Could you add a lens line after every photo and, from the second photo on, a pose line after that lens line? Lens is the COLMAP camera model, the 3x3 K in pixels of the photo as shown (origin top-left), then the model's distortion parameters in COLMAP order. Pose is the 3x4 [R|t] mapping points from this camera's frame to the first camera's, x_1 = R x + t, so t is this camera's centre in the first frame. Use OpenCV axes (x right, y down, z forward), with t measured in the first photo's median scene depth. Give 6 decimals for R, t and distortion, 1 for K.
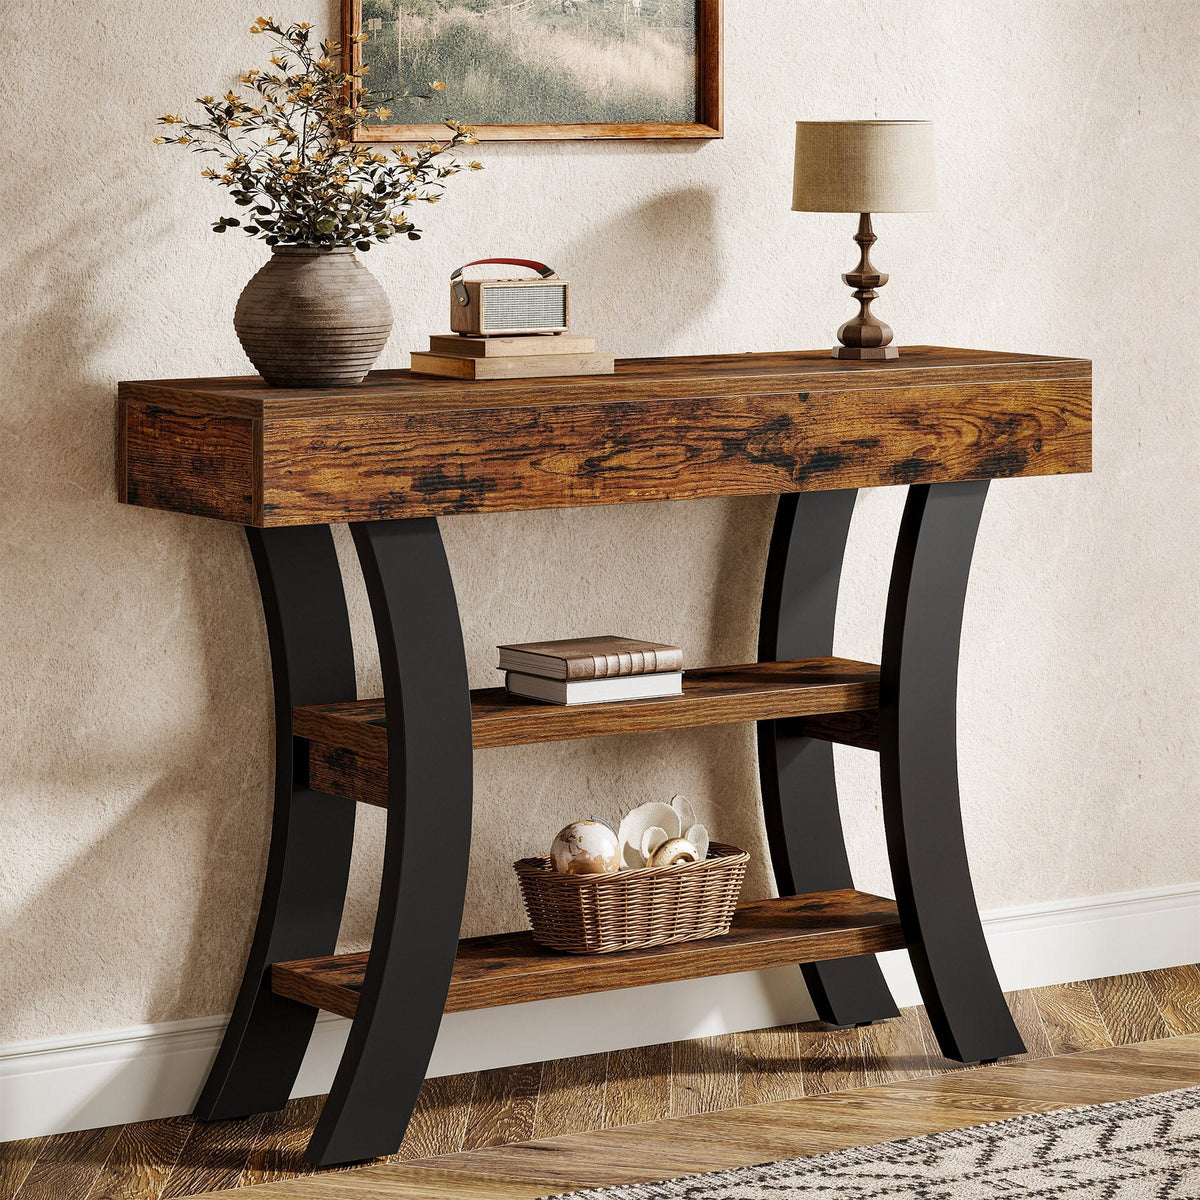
lens RADIAL K [[4608.7, 0, 599.7], [0, 4608.7, 594.5], [0, 0, 1]] dist [-0.174914, 0.000000]
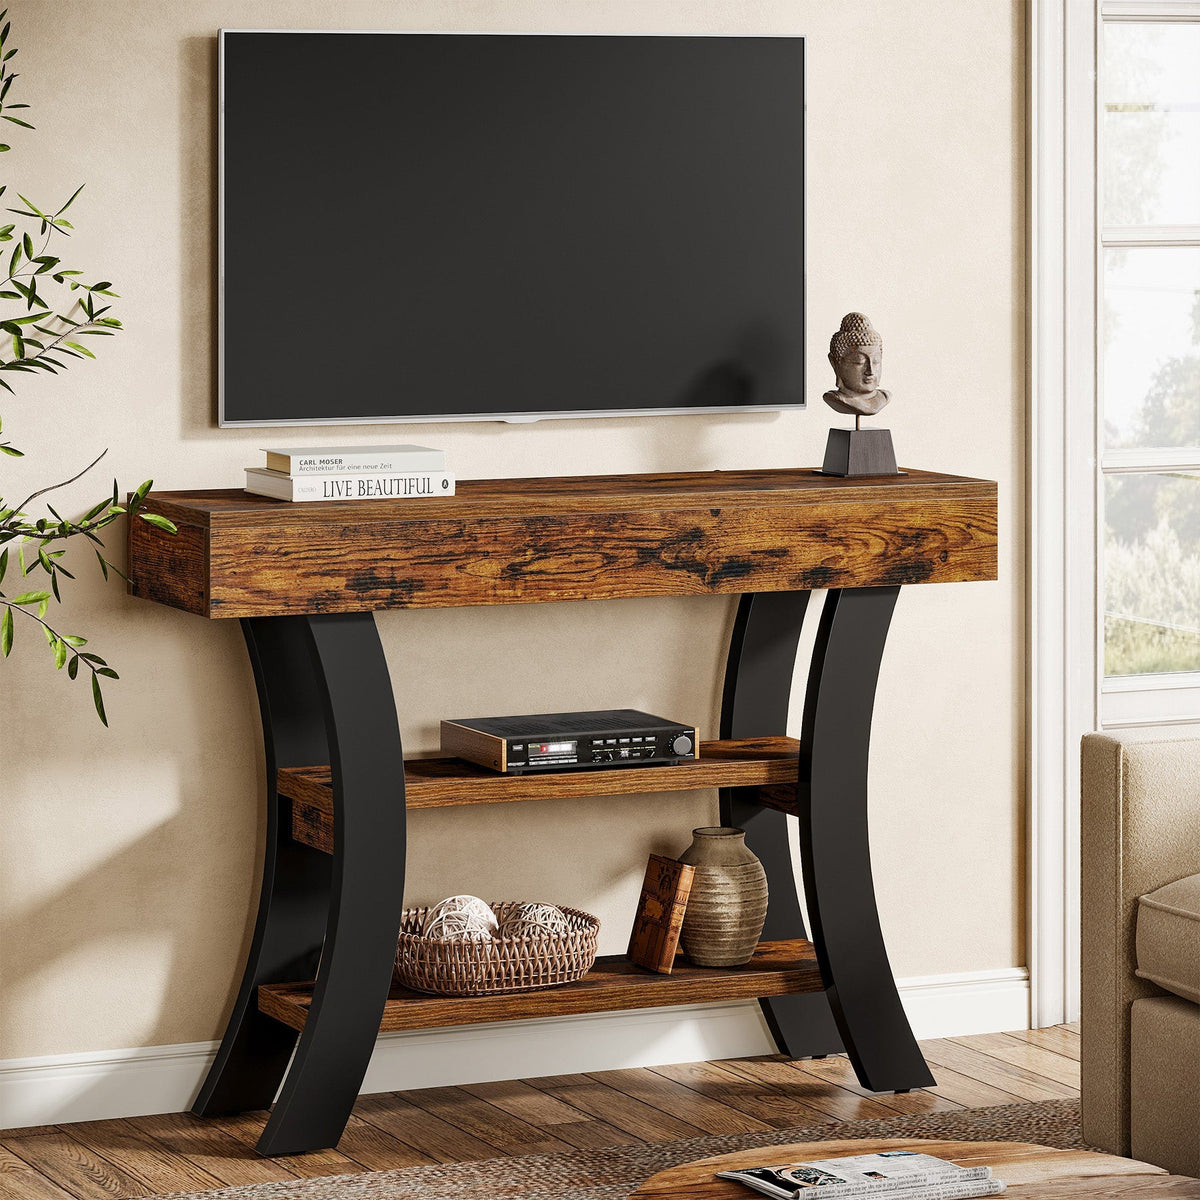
lens RADIAL K [[4608.7, 0, 600.4], [0, 4608.7, 605.4], [0, 0, 1]] dist [-0.174914, 0.000000]
pose [[0.987038, 0.017384, -0.159539, 0.206211], [-0.019096, 0.999775, -0.009206, -0.008427], [0.159344, 0.012133, 0.987149, -0.156200]]
